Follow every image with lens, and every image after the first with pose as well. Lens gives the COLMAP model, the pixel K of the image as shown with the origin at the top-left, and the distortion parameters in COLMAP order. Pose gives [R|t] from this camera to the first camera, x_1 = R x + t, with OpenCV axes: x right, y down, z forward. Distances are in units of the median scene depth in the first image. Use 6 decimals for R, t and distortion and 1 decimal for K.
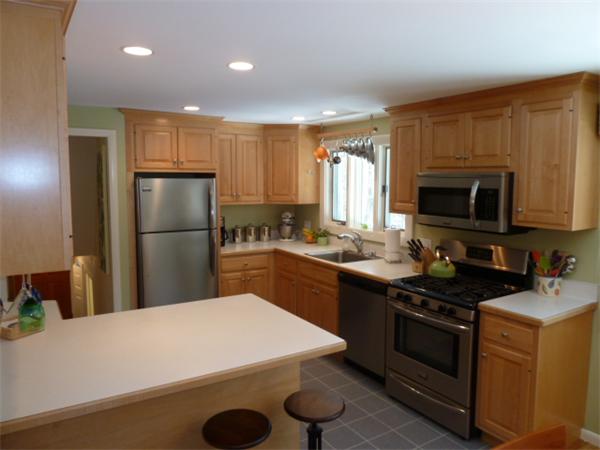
lens RADIAL K [[447.1, 0, 300.1], [0, 447.1, 221.1], [0, 0, 1]] dist [-0.027587, -0.000155]
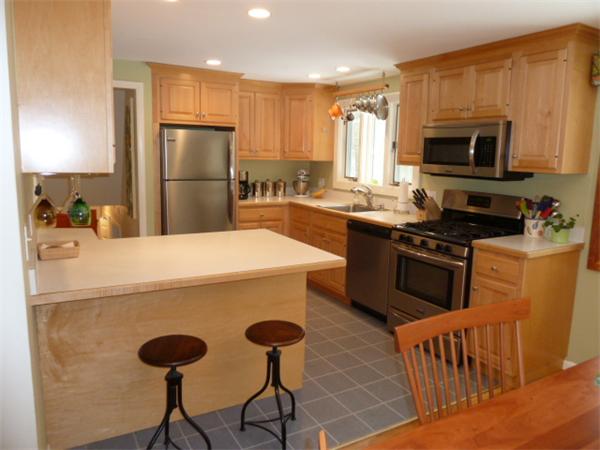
lens RADIAL K [[447.1, 0, 300.9], [0, 447.1, 222.1], [0, 0, 1]] dist [-0.027587, -0.000155]
pose [[0.998919, 0.025229, -0.039037, 0.016510], [-0.023042, 0.998192, 0.055512, 0.063533], [0.040367, -0.054553, 0.997695, -0.074938]]
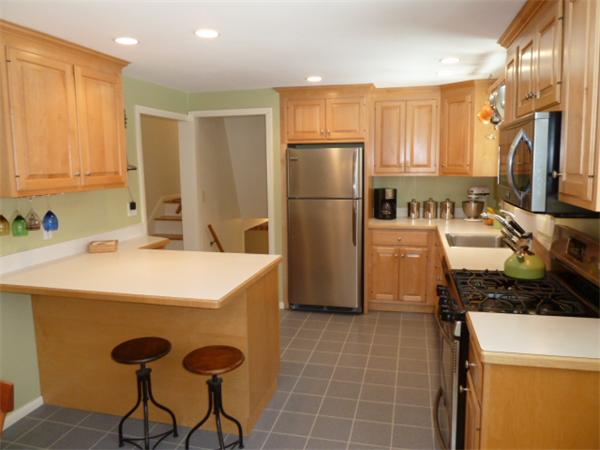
lens RADIAL K [[447.1, 0, 301.0], [0, 447.1, 226.5], [0, 0, 1]] dist [-0.027587, -0.000155]
pose [[0.677671, 0.094182, -0.729309, 0.514644], [-0.057190, 0.995511, 0.075417, 0.012741], [0.733138, -0.009399, 0.680015, 0.260217]]
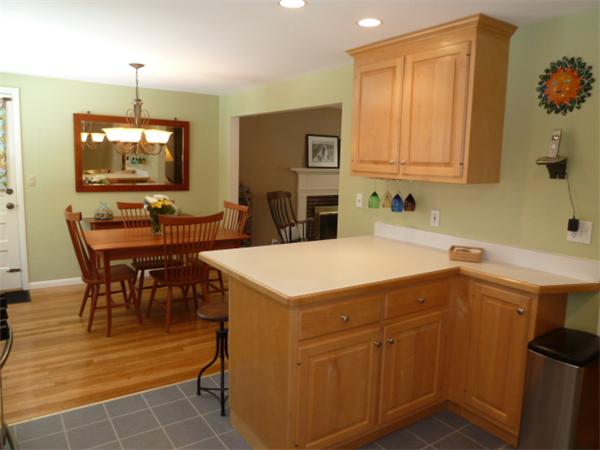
lens RADIAL K [[447.1, 0, 300.9], [0, 447.1, 224.8], [0, 0, 1]] dist [-0.027587, -0.000155]
pose [[-0.999443, -0.027243, -0.019261, -0.086681], [-0.031019, 0.971325, 0.235724, -0.065950], [0.012287, 0.236190, -0.971629, 1.233549]]
